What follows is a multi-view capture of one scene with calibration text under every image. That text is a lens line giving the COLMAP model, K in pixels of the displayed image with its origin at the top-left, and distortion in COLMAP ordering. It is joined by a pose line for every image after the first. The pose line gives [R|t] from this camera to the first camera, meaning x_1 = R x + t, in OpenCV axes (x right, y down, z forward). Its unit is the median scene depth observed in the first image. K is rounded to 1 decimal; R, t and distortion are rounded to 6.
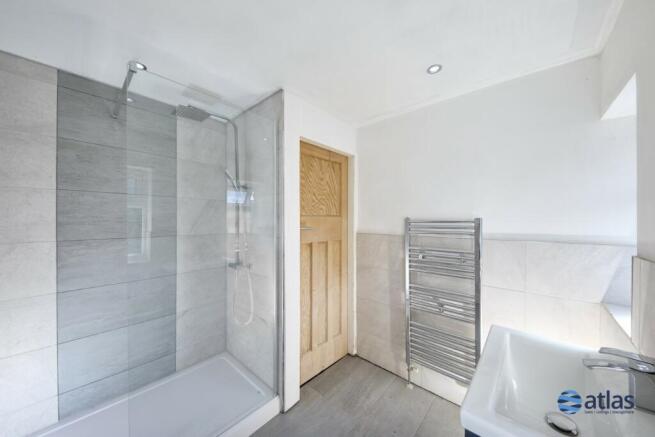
lens RADIAL K [[224.7, 0, 328.1], [0, 224.7, 221.0], [0, 0, 1]] dist [-0.001831, -0.000083]
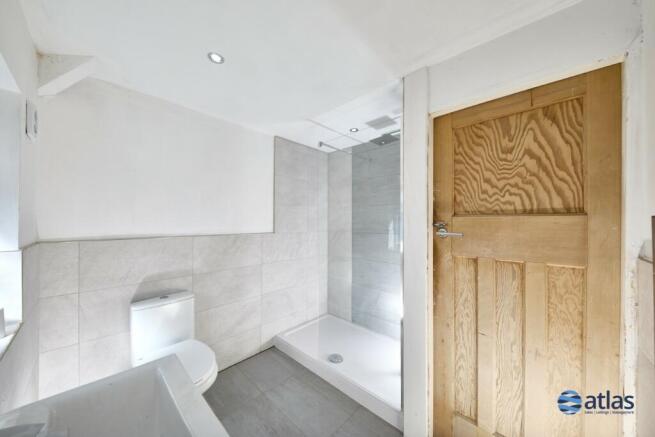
lens RADIAL K [[224.7, 0, 328.2], [0, 224.7, 219.4], [0, 0, 1]] dist [-0.001831, -0.000083]
pose [[-0.025619, -0.006448, -0.999651, 0.552413], [-0.003230, 0.999975, -0.006367, -0.006321], [0.999667, 0.003066, -0.025639, 0.561030]]
